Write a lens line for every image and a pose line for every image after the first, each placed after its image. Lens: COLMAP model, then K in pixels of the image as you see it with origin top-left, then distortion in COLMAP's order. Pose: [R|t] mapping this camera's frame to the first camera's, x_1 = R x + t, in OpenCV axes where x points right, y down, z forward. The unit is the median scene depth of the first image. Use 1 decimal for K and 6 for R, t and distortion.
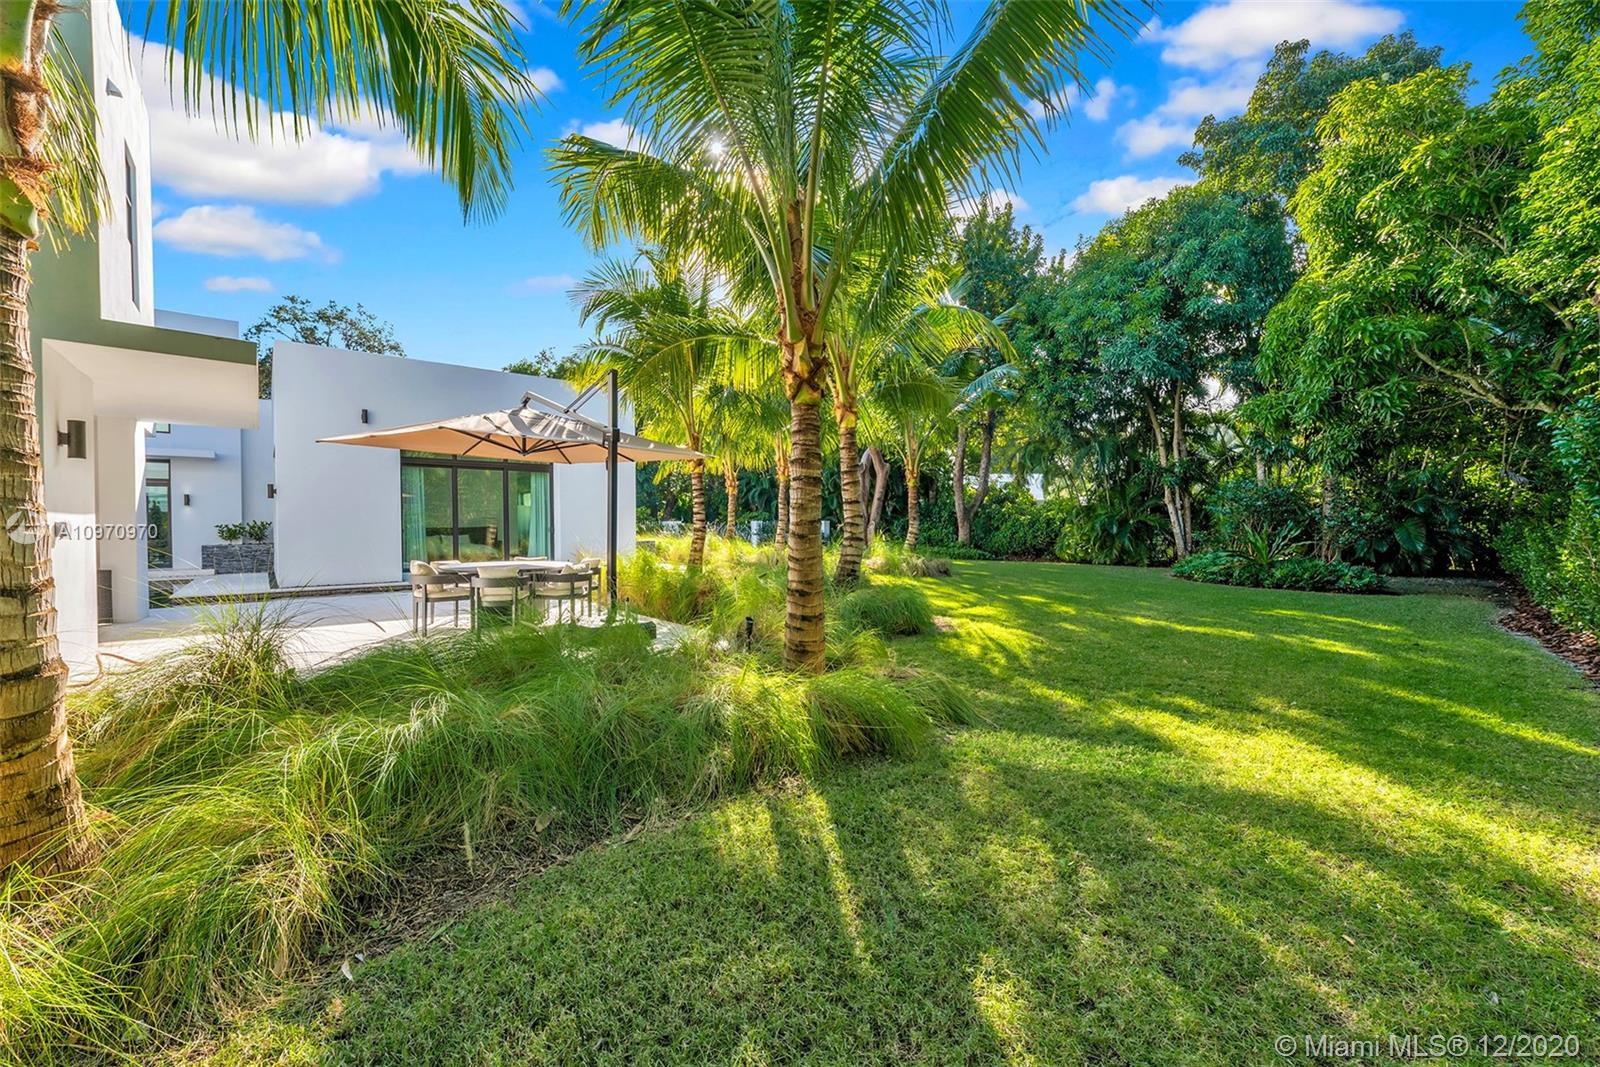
lens RADIAL K [[631.2, 0, 802.1], [0, 631.2, 535.6], [0, 0, 1]] dist [-0.001320, -0.000340]
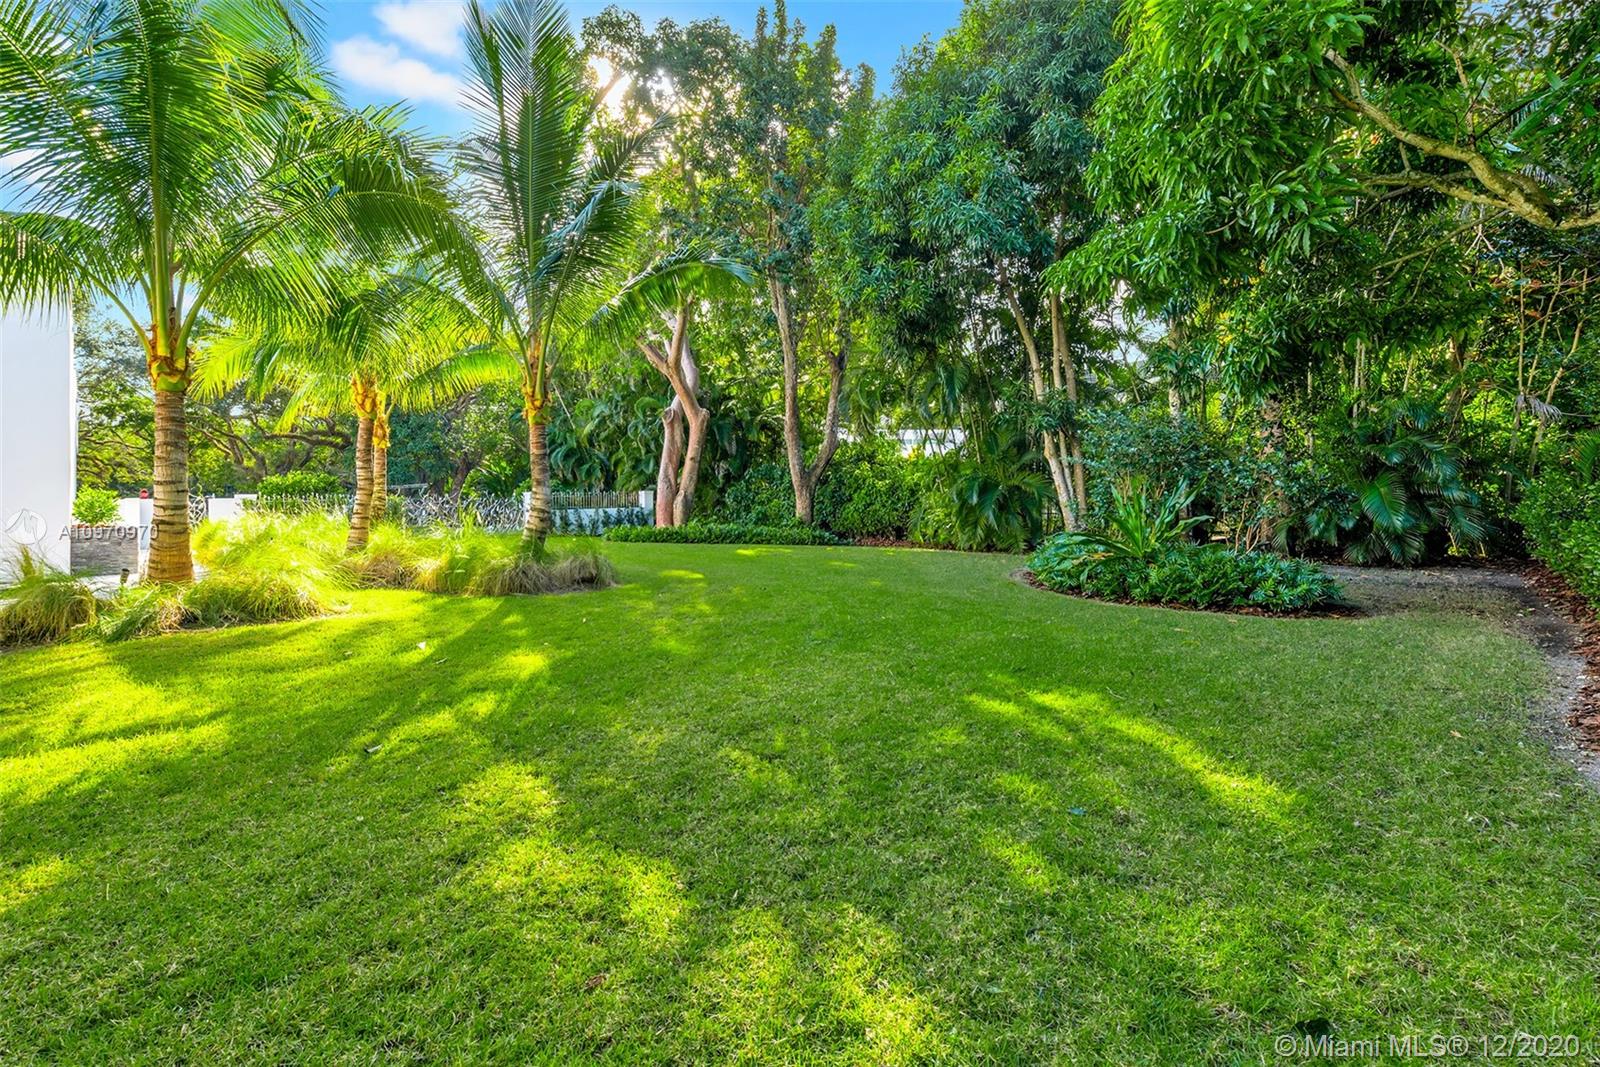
lens RADIAL K [[735.4, 0, 796.7], [0, 735.4, 488.6], [0, 0, 1]] dist [-0.000086, 0.000083]
pose [[0.997174, -0.010669, 0.074363, 0.293352], [0.012763, 0.999534, -0.027737, -0.001089], [-0.074033, 0.028607, 0.996845, 0.283543]]
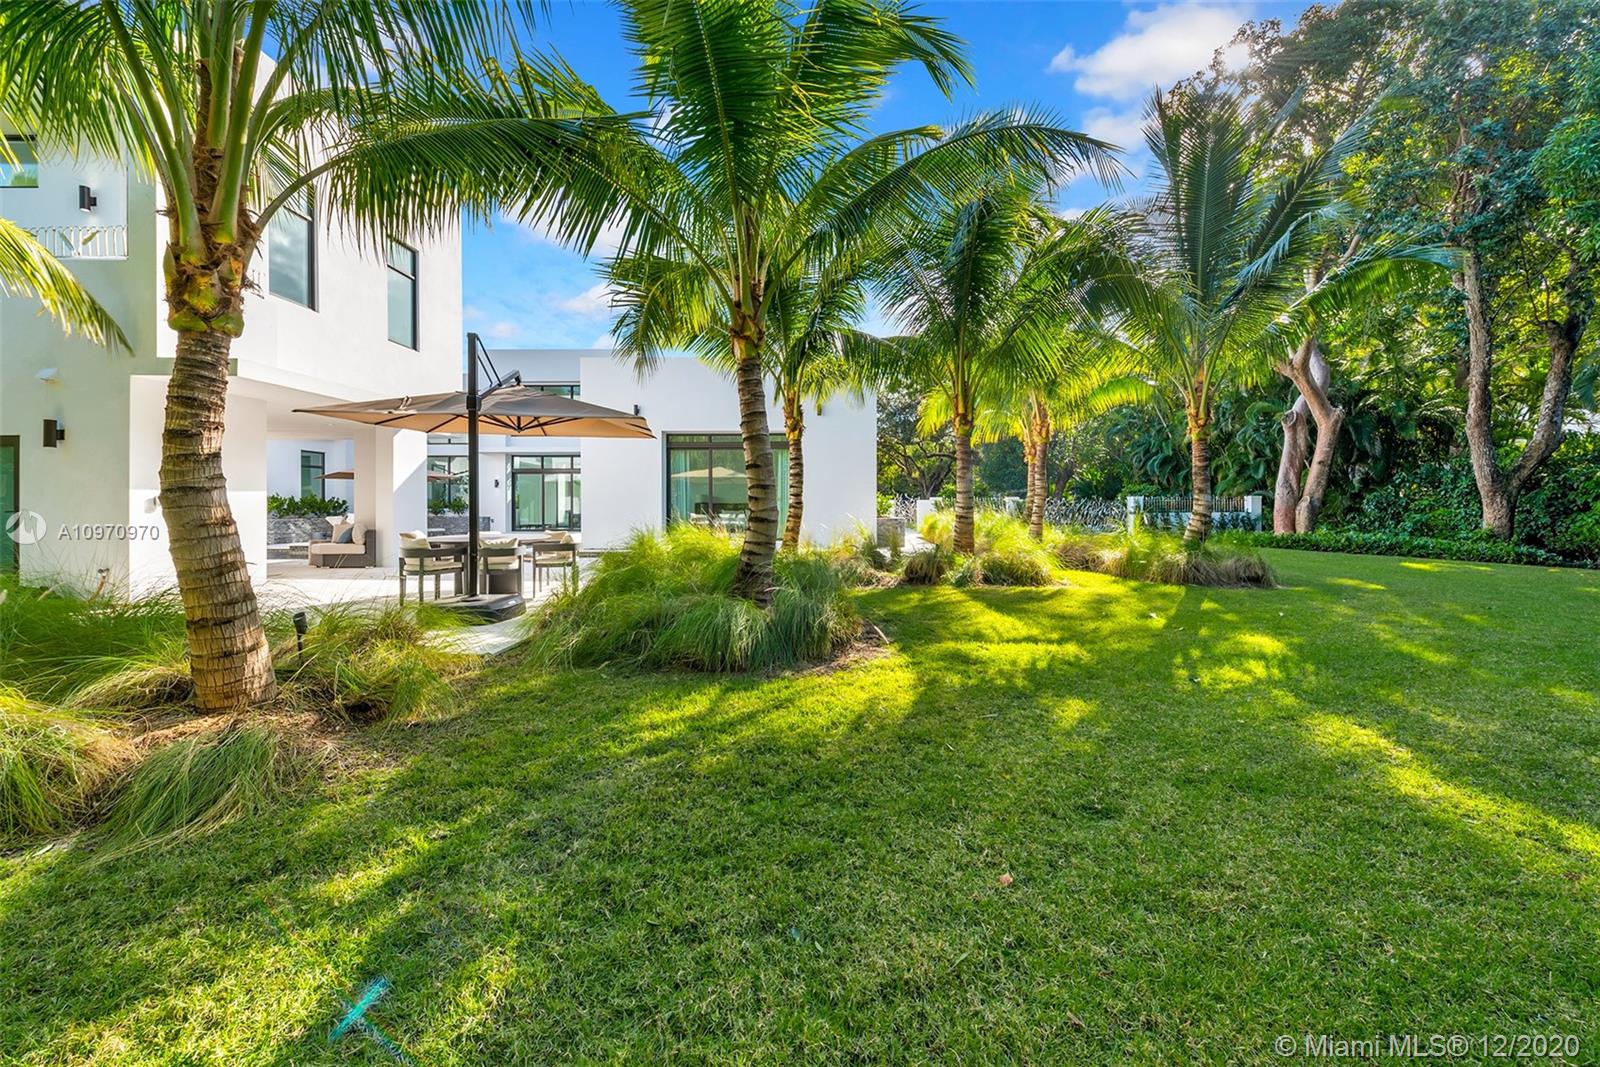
lens RADIAL K [[631.2, 0, 796.6], [0, 631.2, 507.9], [0, 0, 1]] dist [-0.001320, -0.000340]
pose [[0.746571, 0.006579, -0.665273, 0.252279], [-0.011914, 0.999923, -0.003482, -0.002303], [0.665199, 0.010526, 0.746592, 0.220465]]
